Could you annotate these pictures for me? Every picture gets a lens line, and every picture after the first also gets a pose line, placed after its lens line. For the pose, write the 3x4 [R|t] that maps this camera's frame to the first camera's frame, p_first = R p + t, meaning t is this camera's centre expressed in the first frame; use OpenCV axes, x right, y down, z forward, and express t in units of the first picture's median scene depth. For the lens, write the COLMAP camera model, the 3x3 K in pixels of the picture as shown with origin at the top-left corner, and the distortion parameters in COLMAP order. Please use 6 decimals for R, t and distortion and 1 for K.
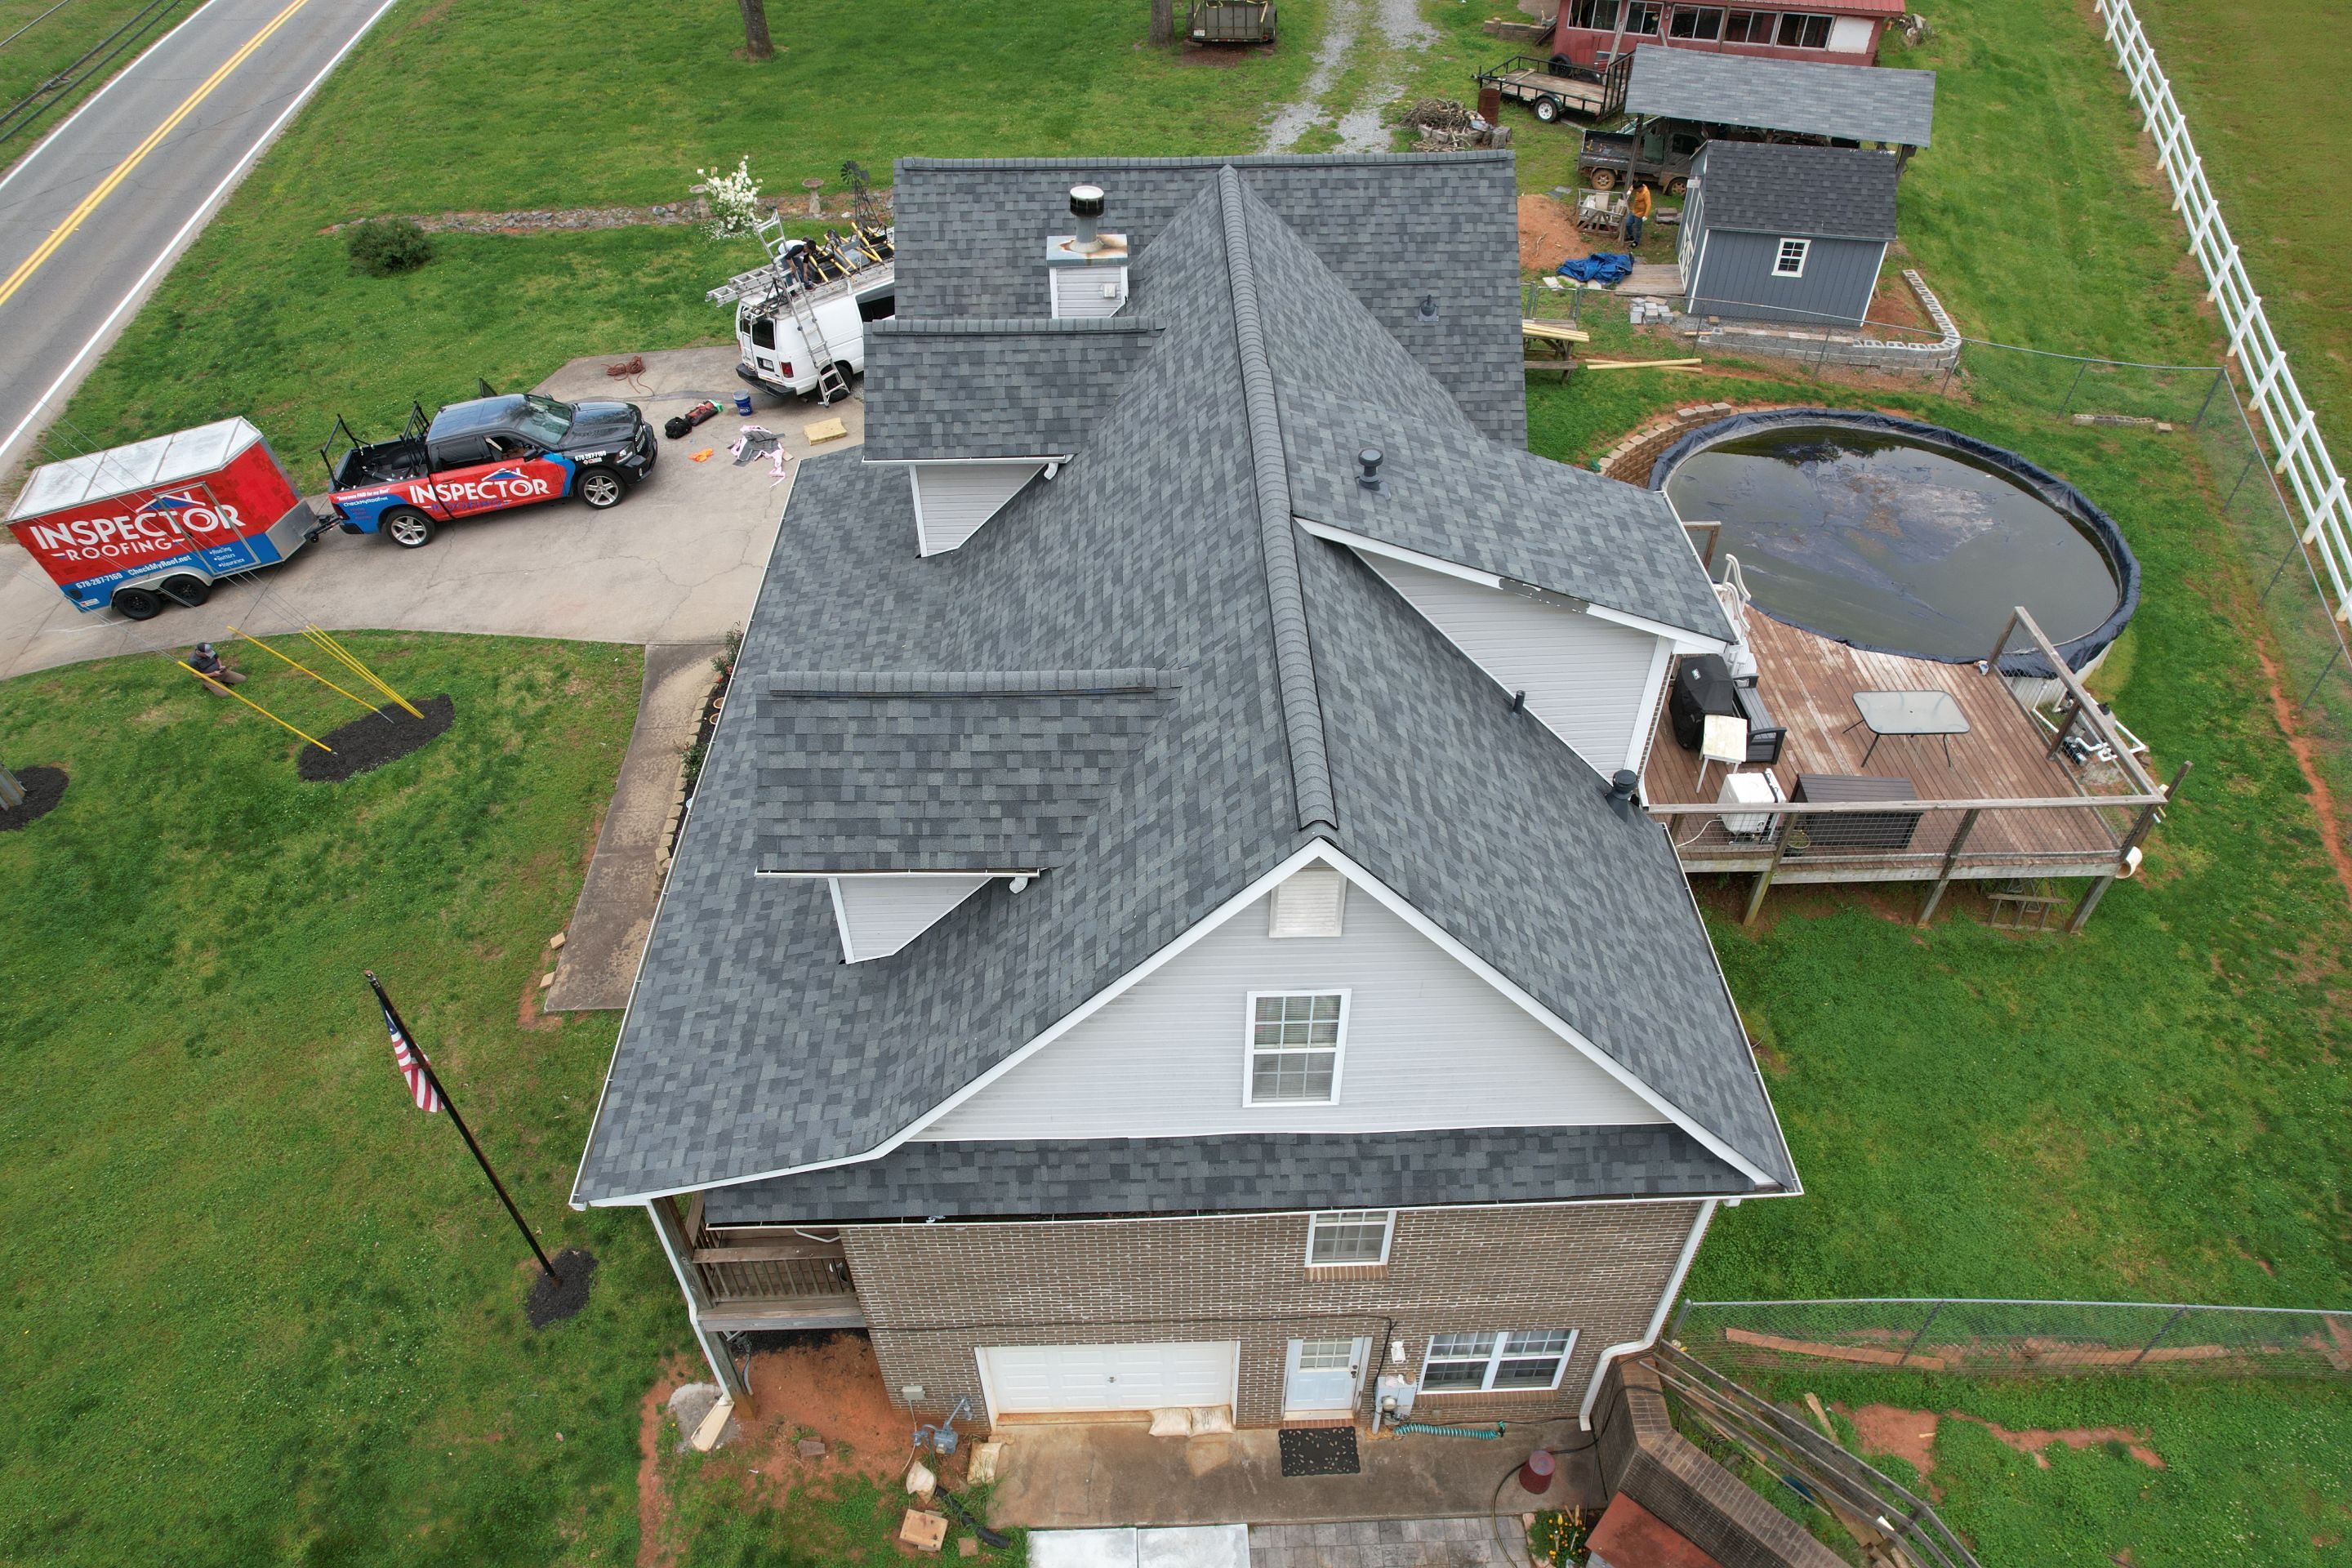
lens RADIAL K [[1504.1, 0, 1178.9], [0, 1504.1, 784.7], [0, 0, 1]] dist [-0.078676, 0.070393]
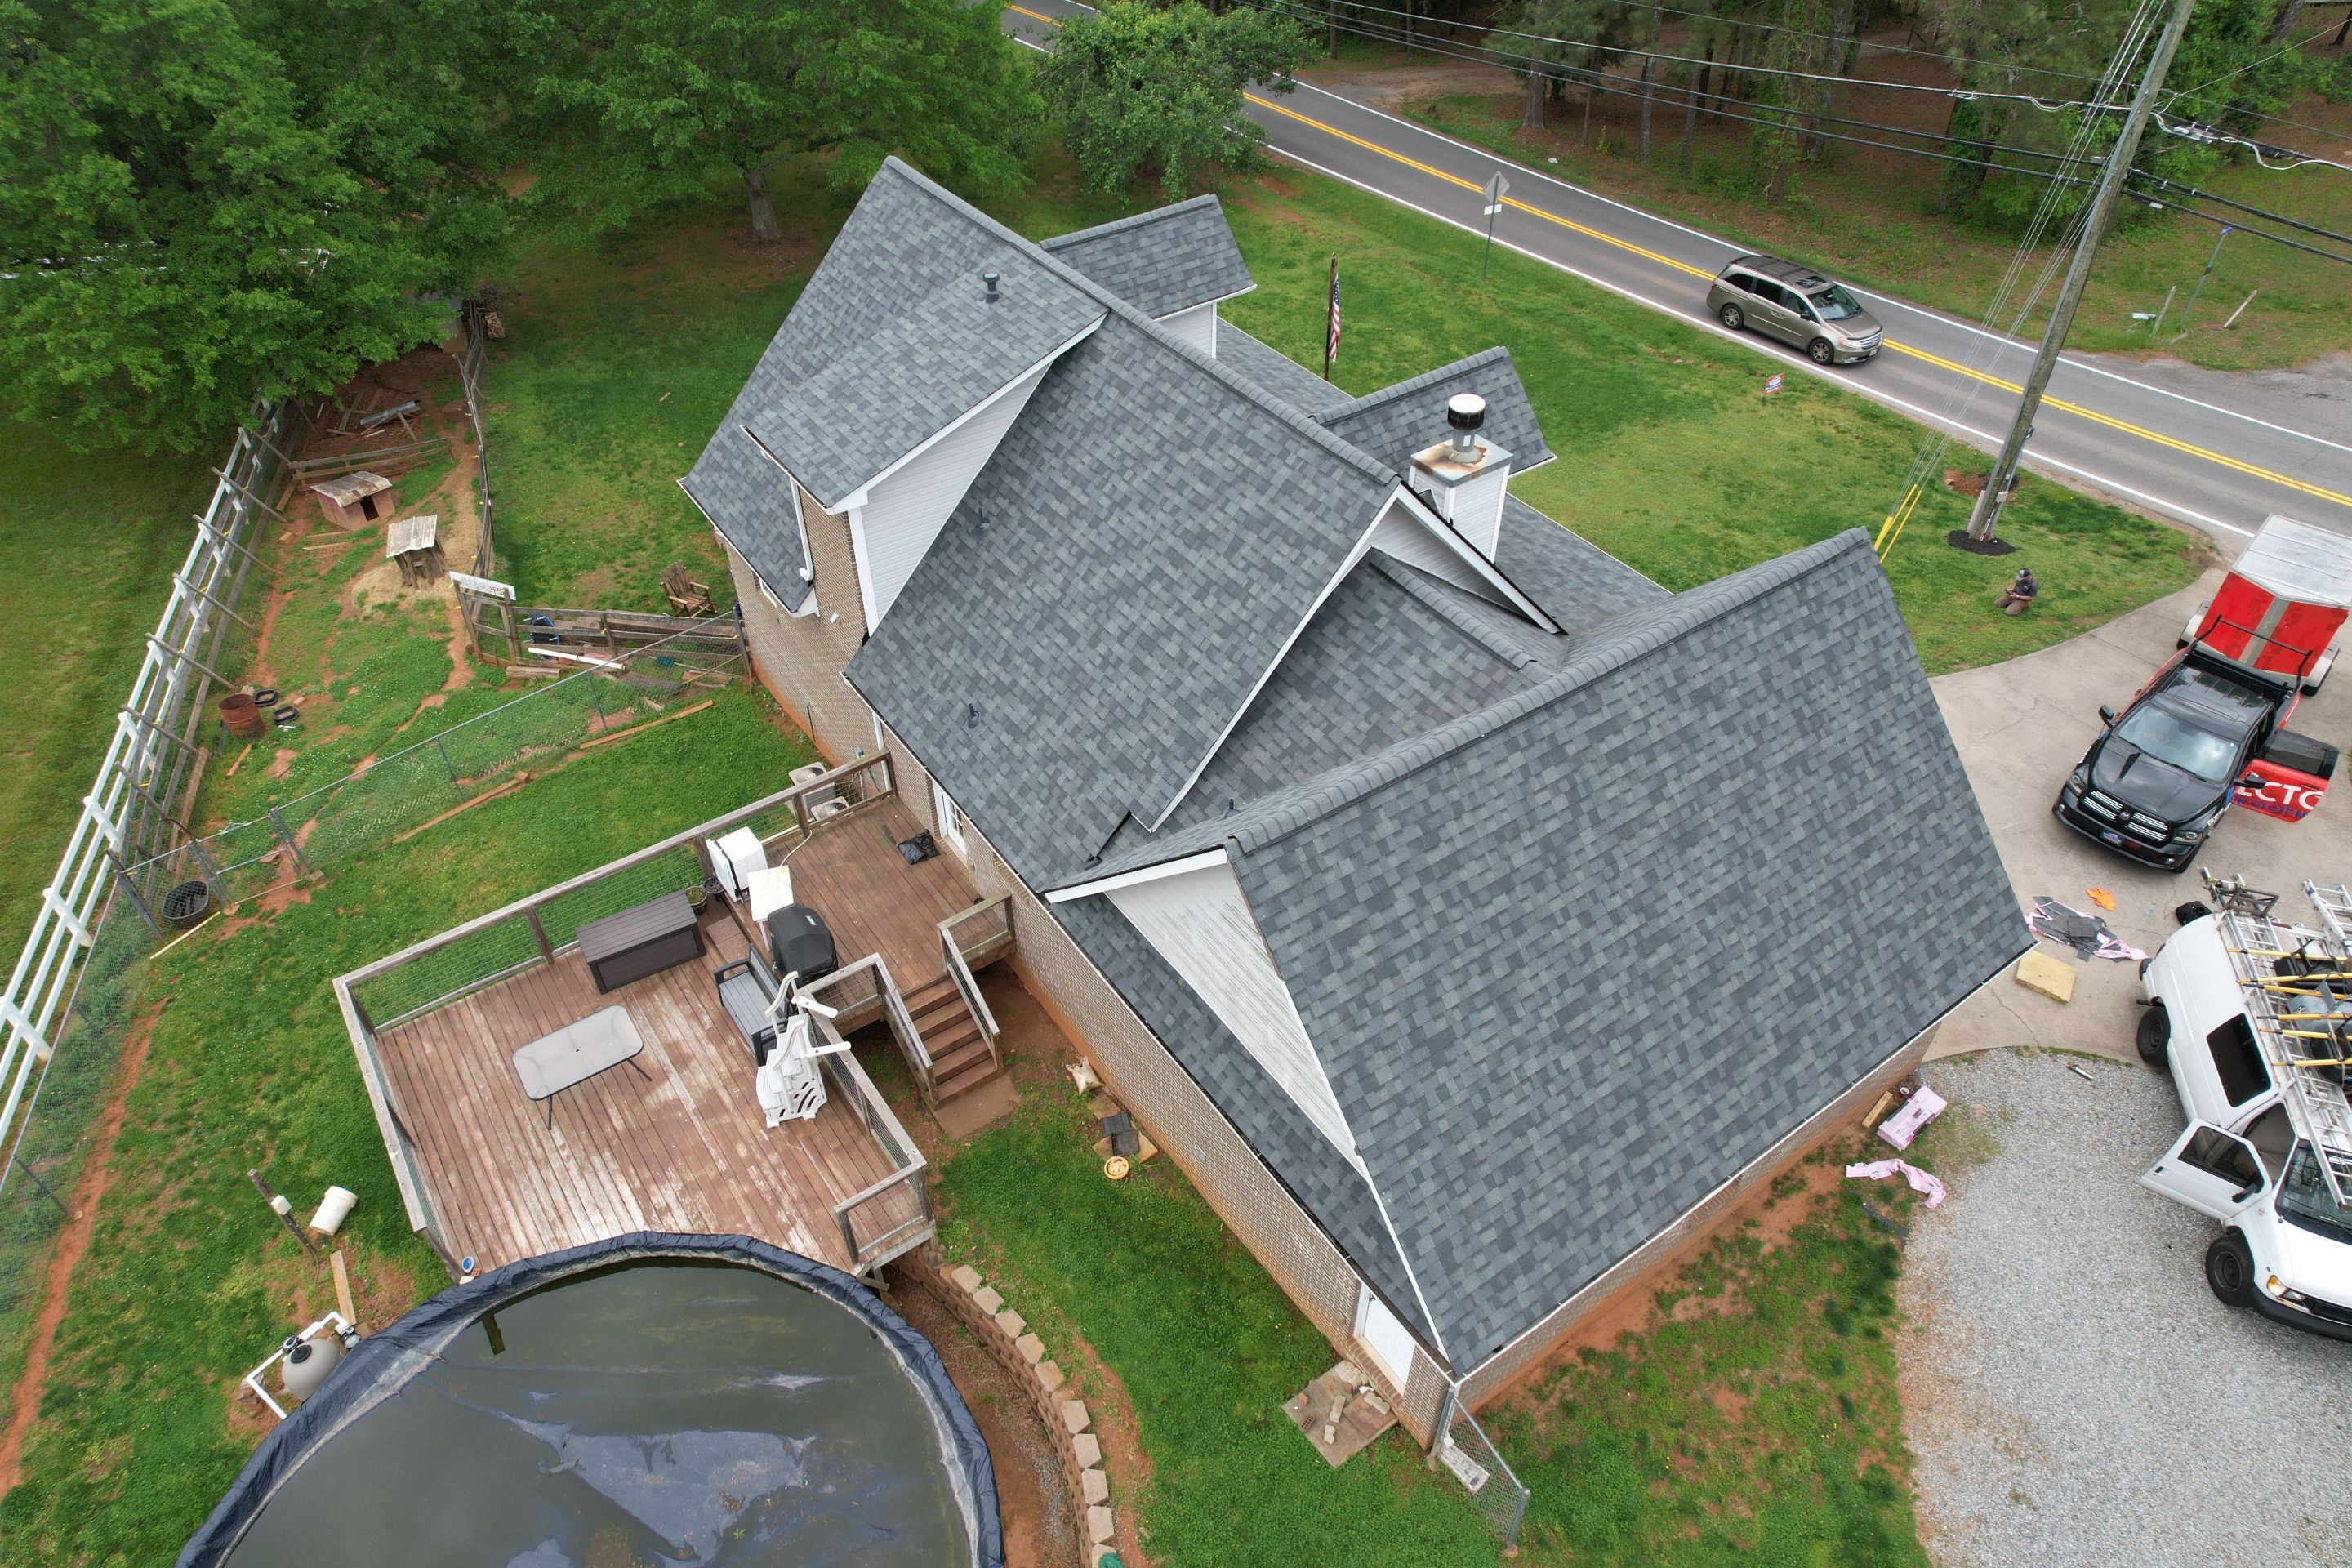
lens RADIAL K [[1504.1, 0, 1173.6], [0, 1504.1, 778.2], [0, 0, 1]] dist [-0.078676, 0.070393]
pose [[-0.837154, 0.369750, -0.403062, 0.480152], [-0.363230, 0.175140, 0.915090, -0.984143], [0.408947, 0.912475, -0.012315, 0.980692]]
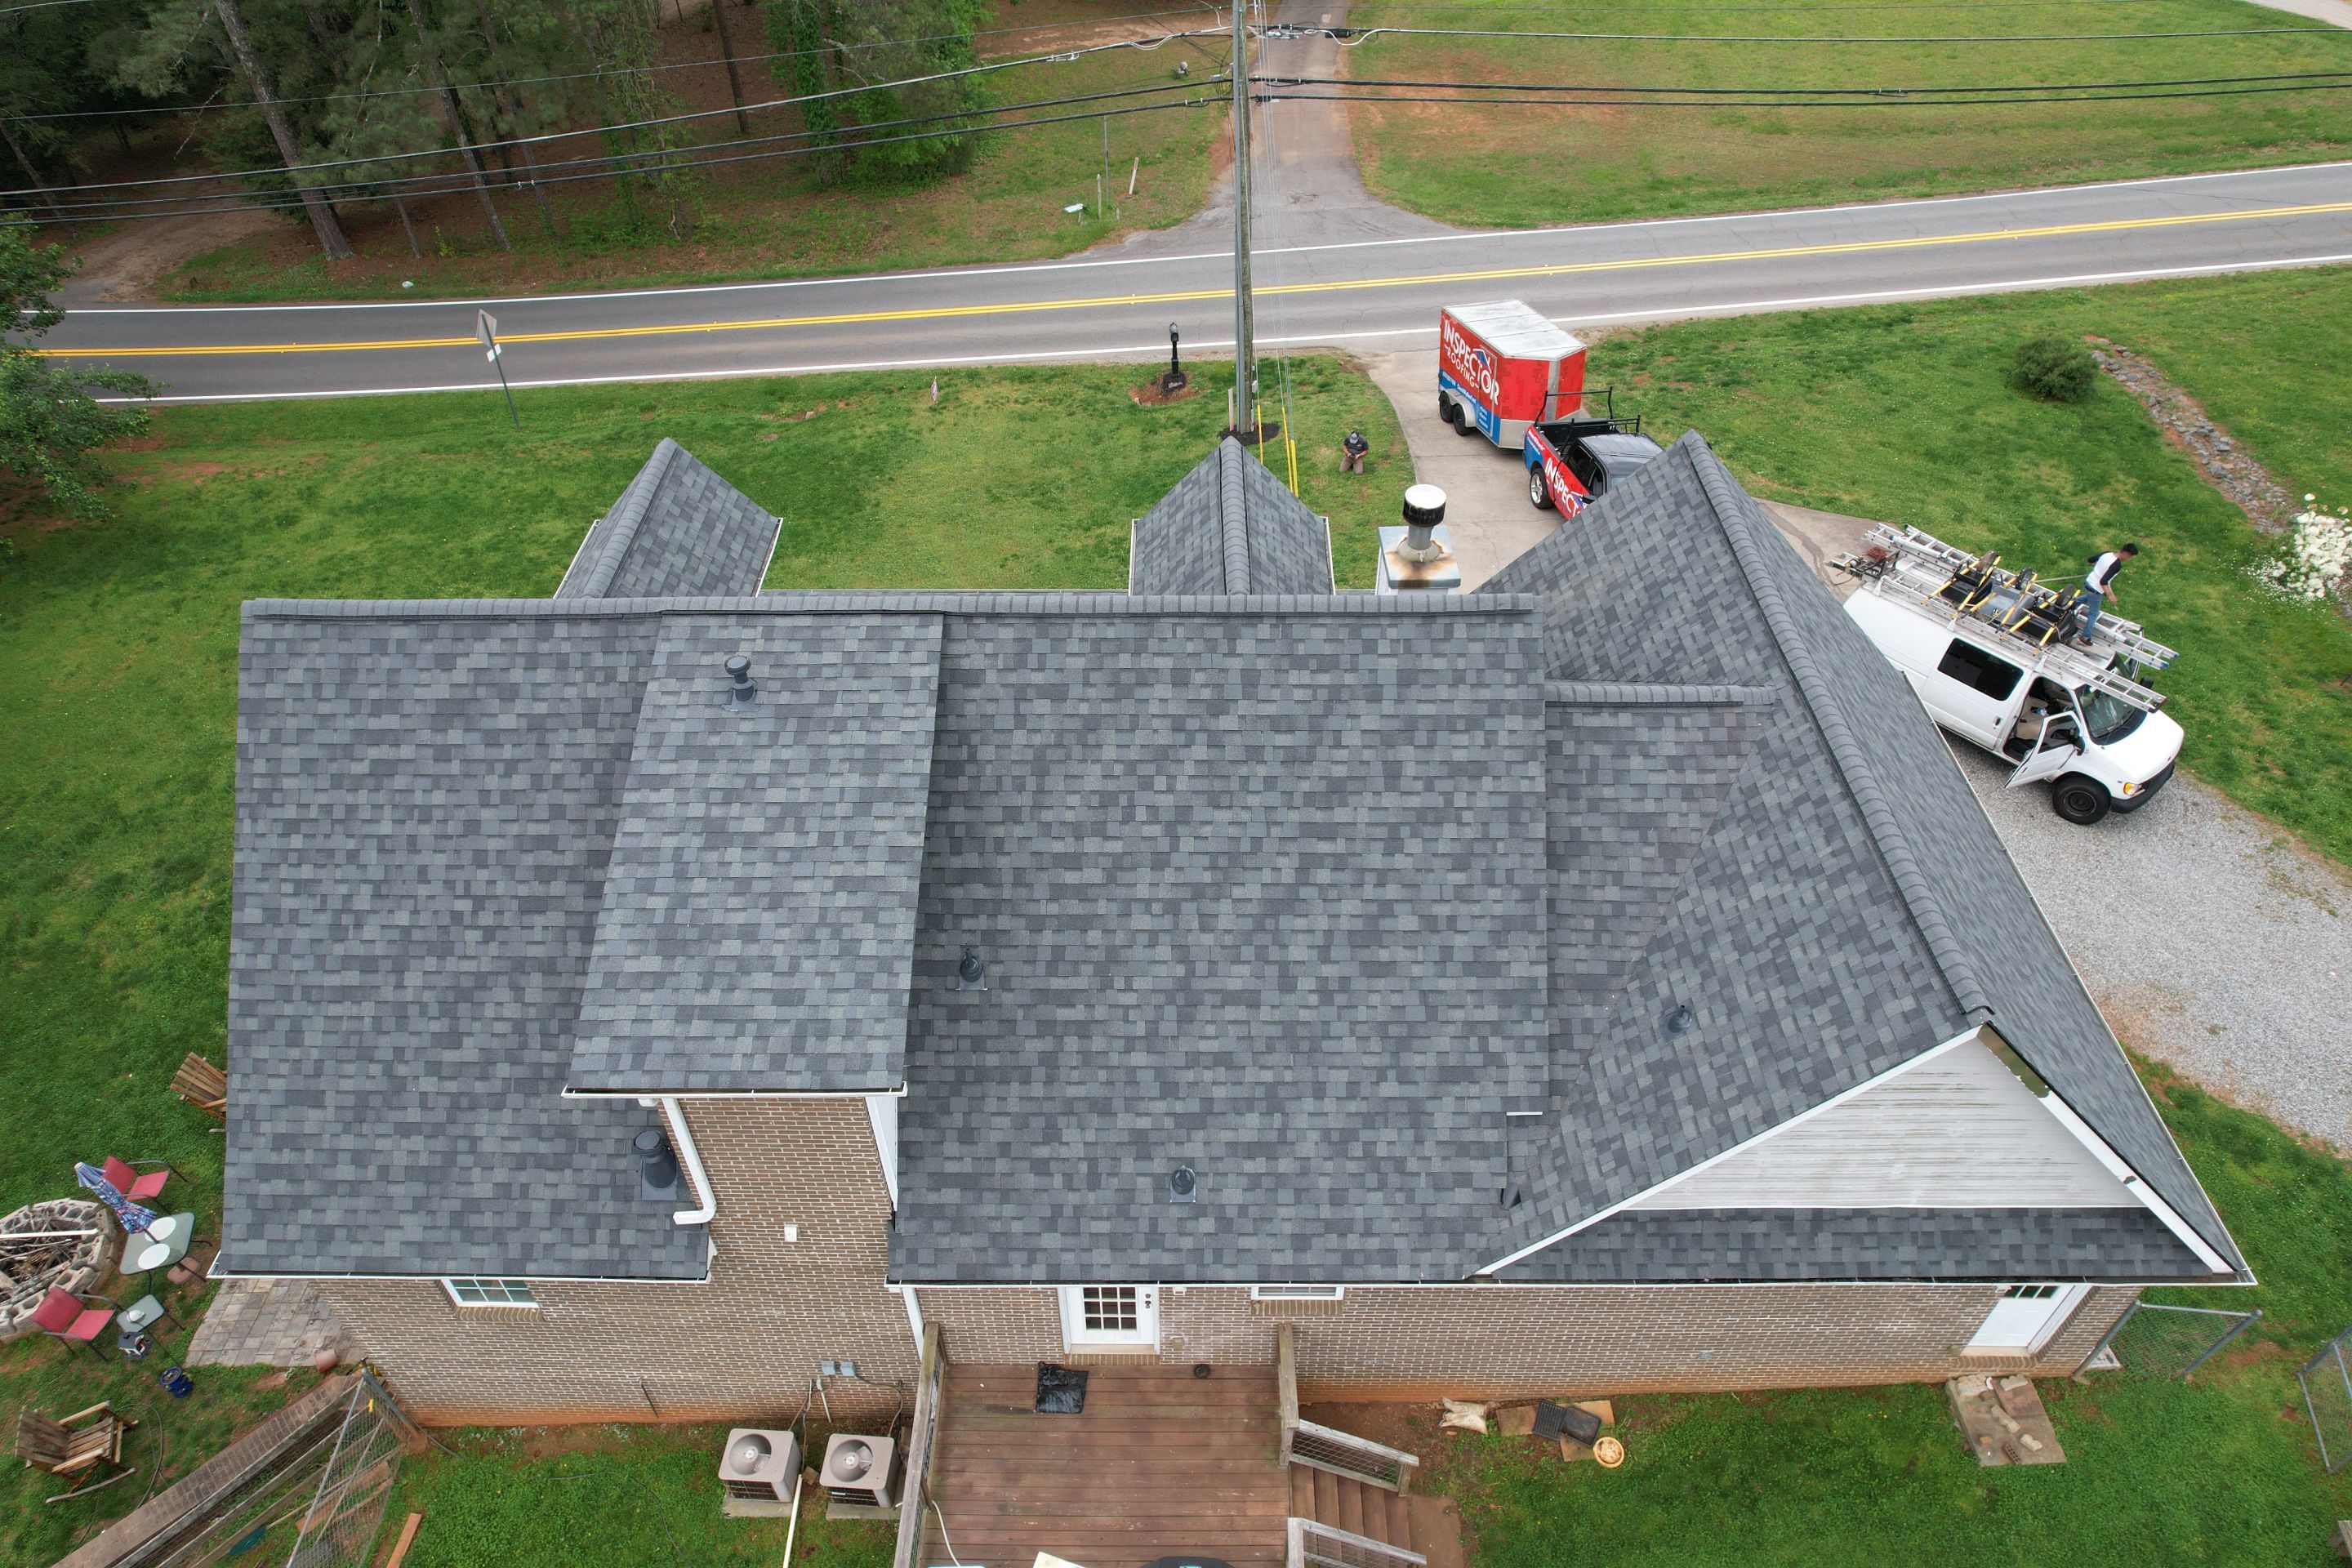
lens RADIAL K [[1504.1, 0, 1174.5], [0, 1504.1, 785.3], [0, 0, 1]] dist [-0.078676, 0.070393]
pose [[-0.033413, 0.672366, -0.739465, 0.564535], [-0.668185, 0.535190, 0.516818, -0.551048], [0.743245, 0.511367, 0.431382, 0.528471]]
